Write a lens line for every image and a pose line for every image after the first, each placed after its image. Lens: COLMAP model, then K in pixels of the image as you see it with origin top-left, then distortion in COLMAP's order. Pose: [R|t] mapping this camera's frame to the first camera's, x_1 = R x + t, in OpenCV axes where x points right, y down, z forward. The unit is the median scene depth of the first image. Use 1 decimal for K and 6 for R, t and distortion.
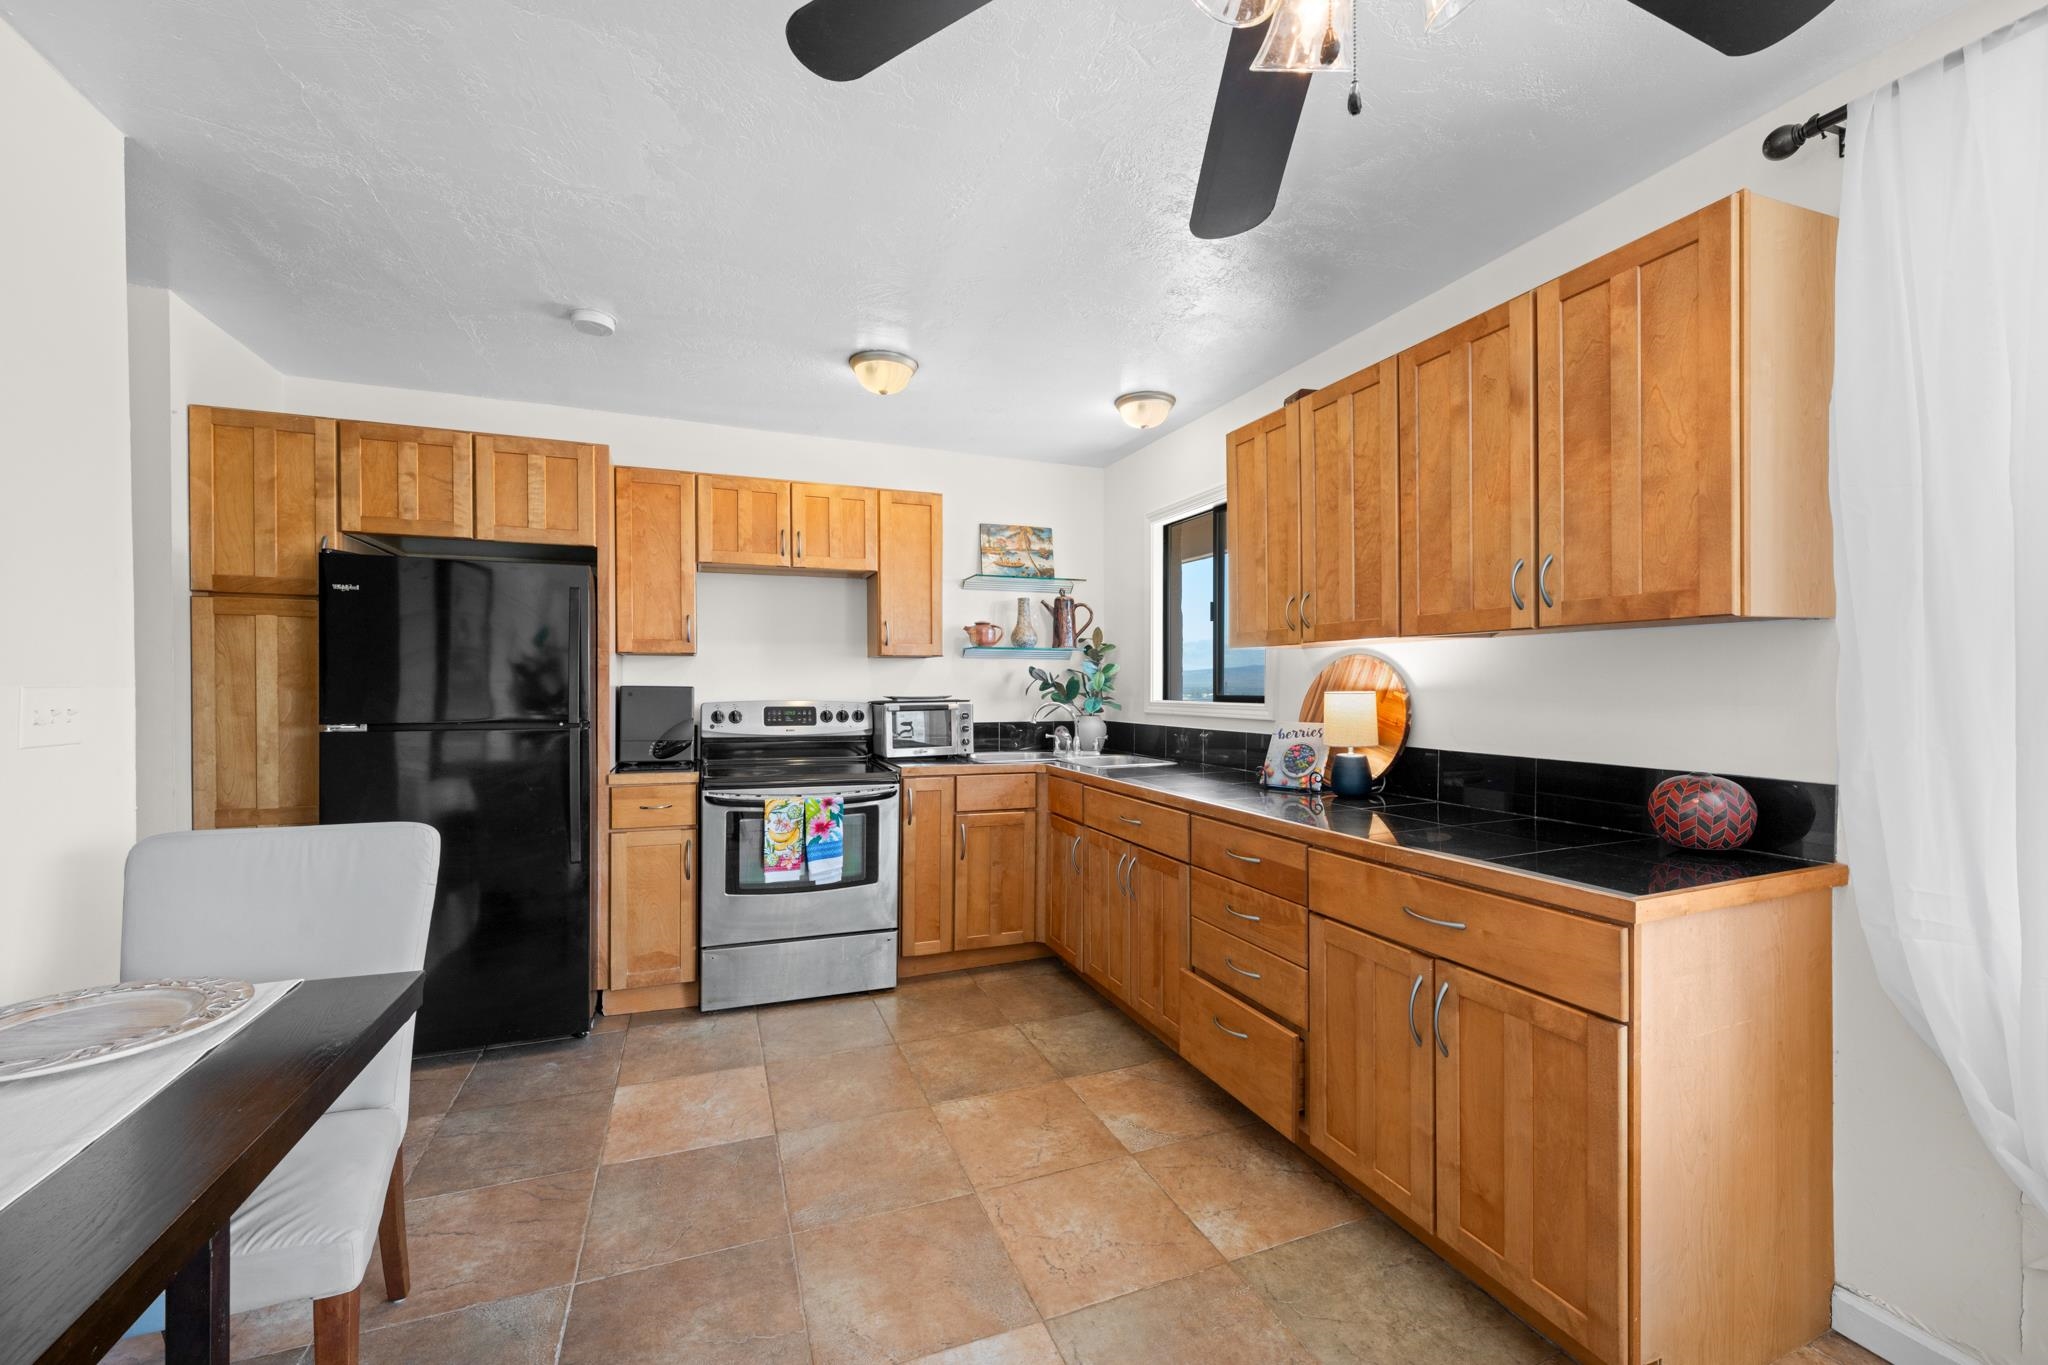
lens RADIAL K [[815.0, 0, 1026.0], [0, 815.0, 694.7], [0, 0, 1]] dist [-0.000911, 0.000189]
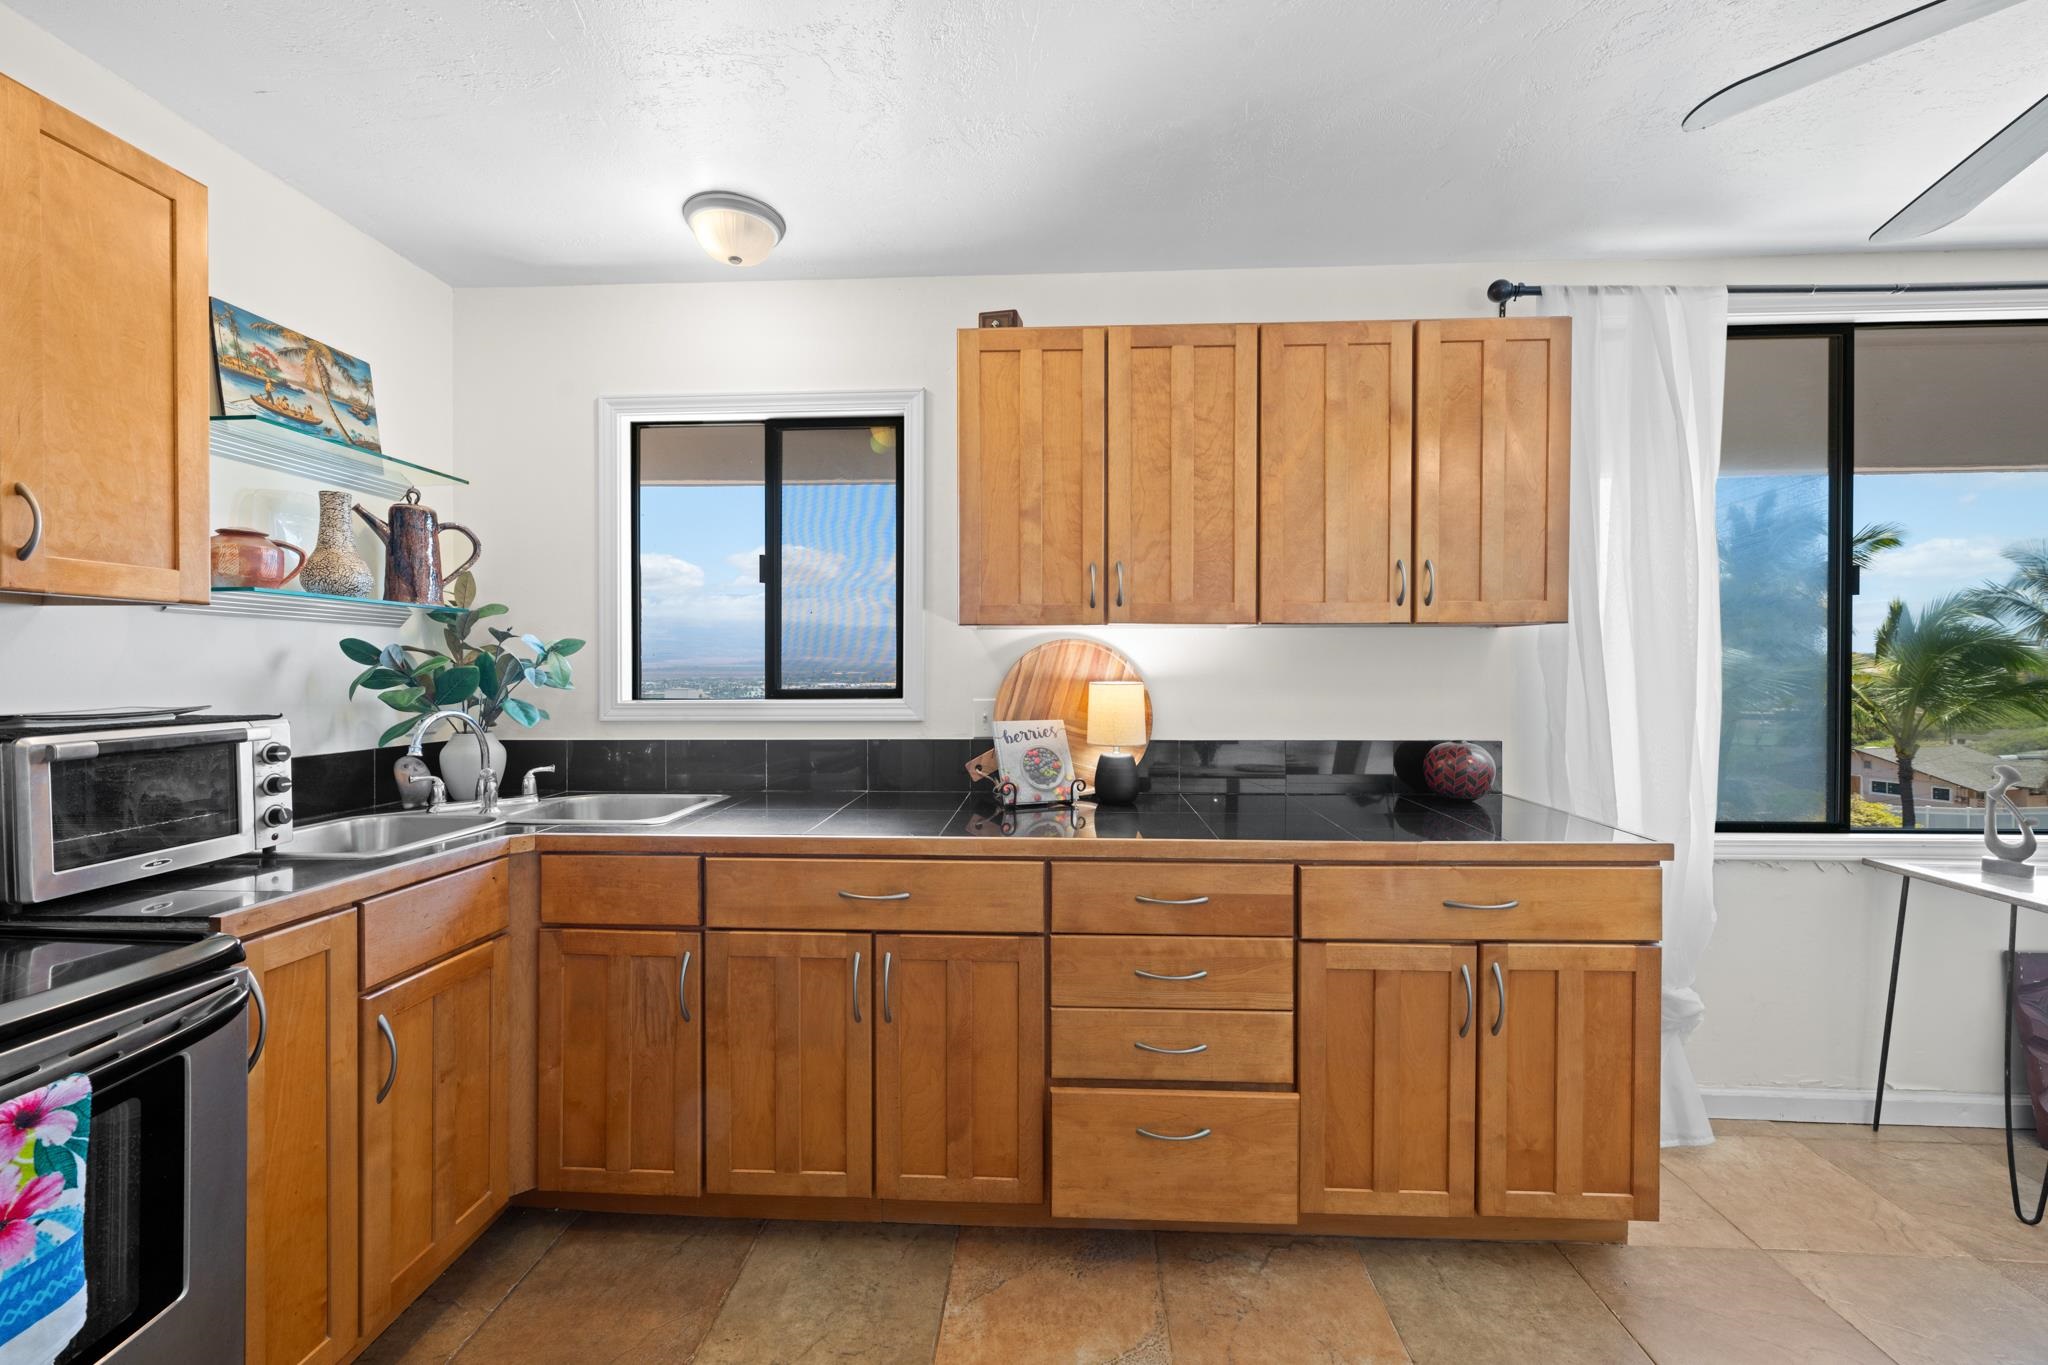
lens RADIAL K [[815.0, 0, 1025.8], [0, 815.0, 673.8], [0, 0, 1]] dist [-0.000911, 0.000189]
pose [[0.413328, -0.004571, 0.910571, -0.362472], [0.013685, 0.999906, -0.001193, -0.010907], [-0.910480, 0.012955, 0.413351, 0.602324]]
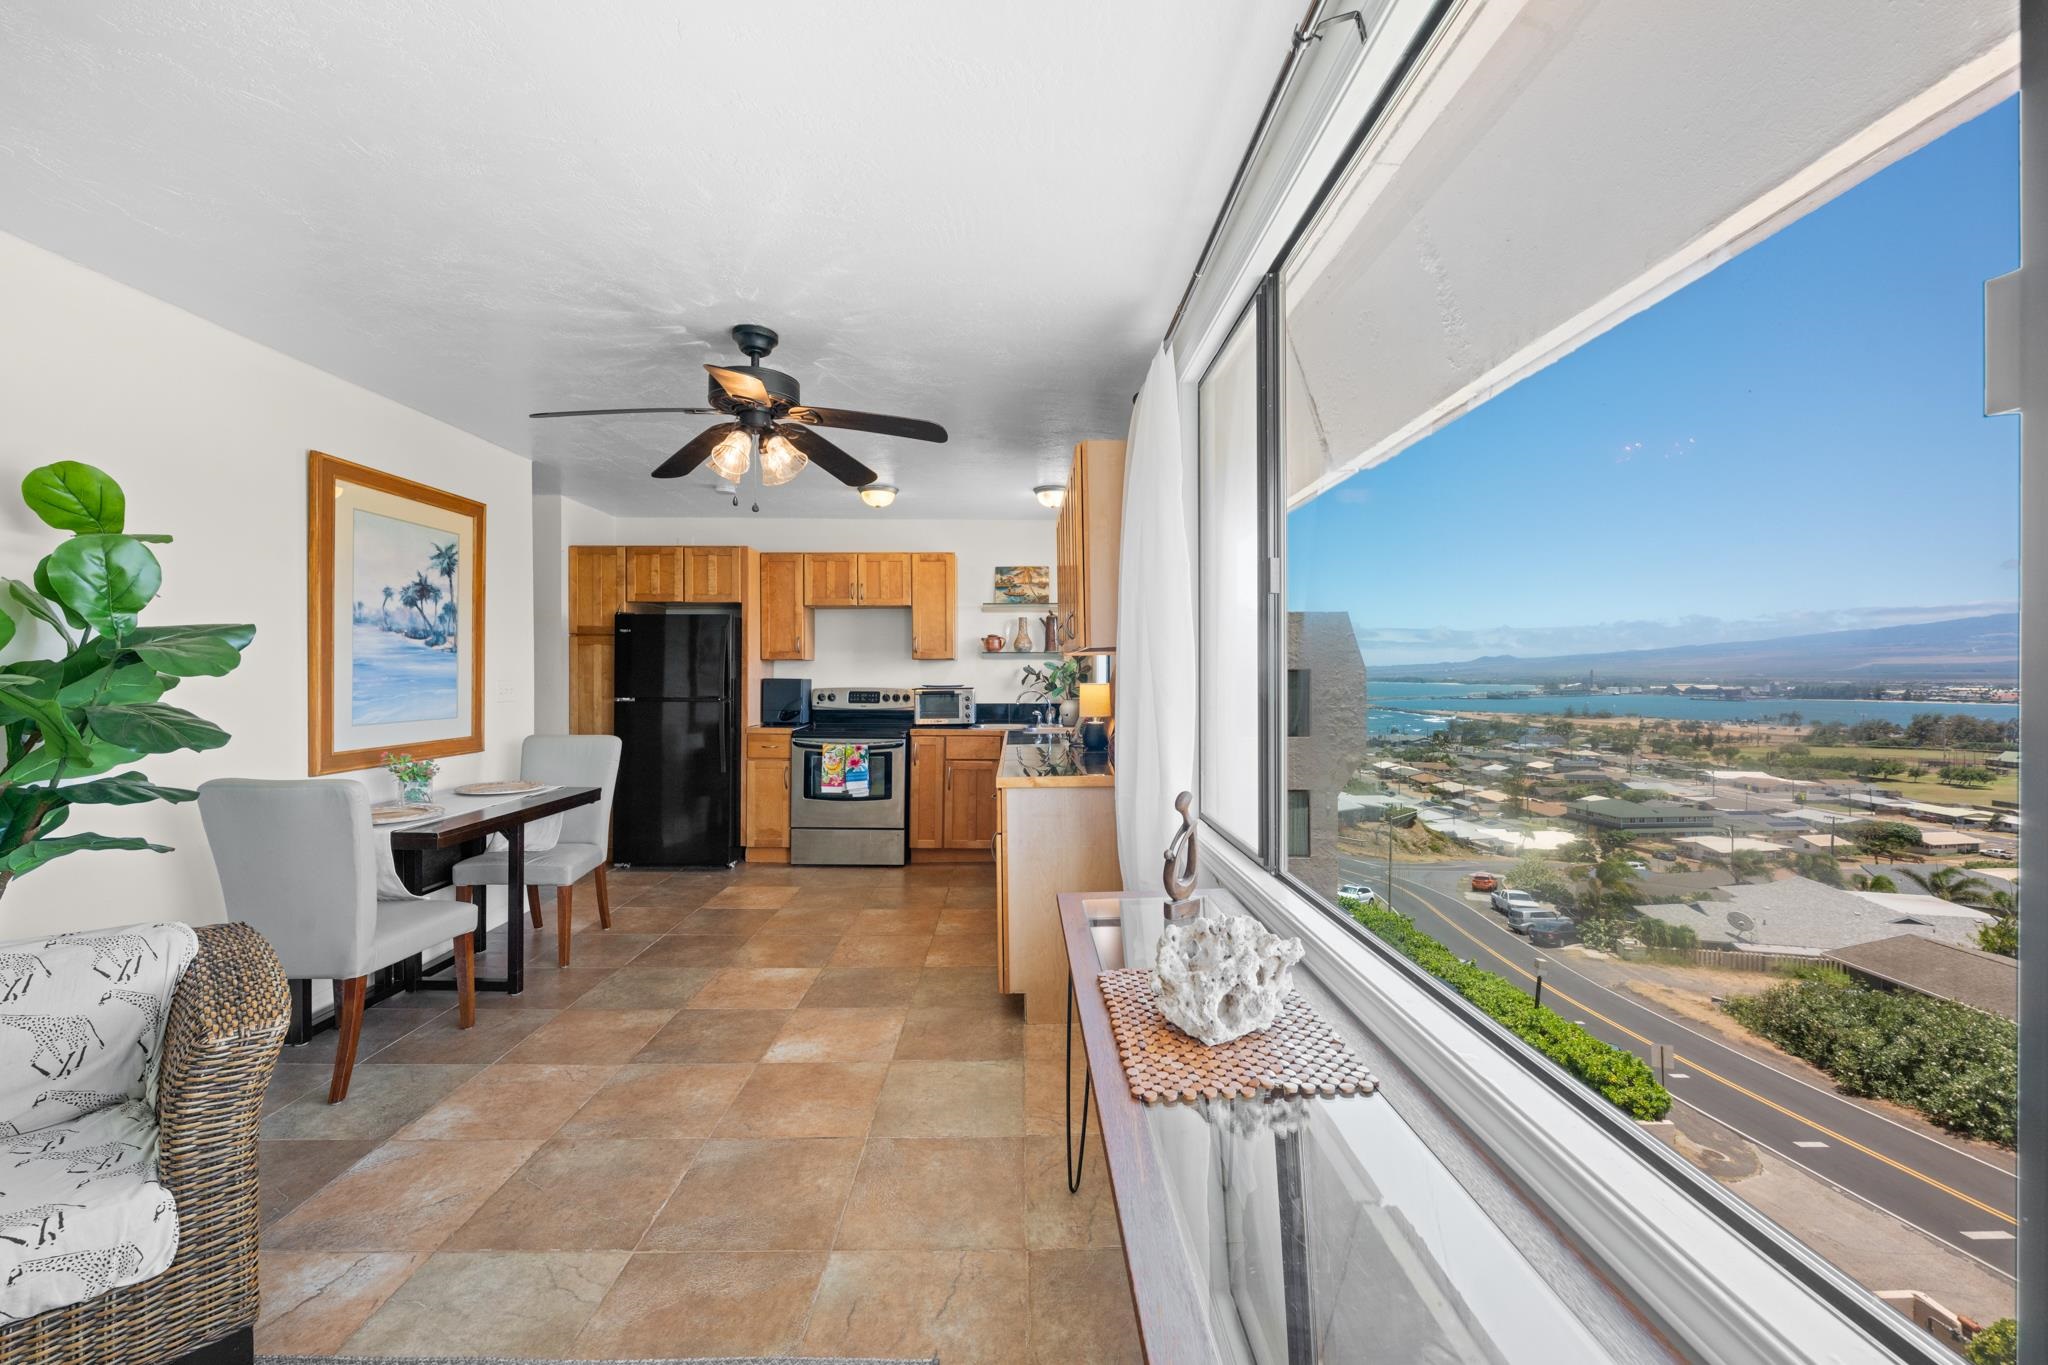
lens RADIAL K [[815.0, 0, 1029.4], [0, 815.0, 678.8], [0, 0, 1]] dist [-0.000911, 0.000189]
pose [[0.934404, 0.001938, -0.356210, 0.707792], [-0.004083, 0.999978, -0.005271, -0.003455], [0.356192, 0.006379, 0.934391, -0.462503]]
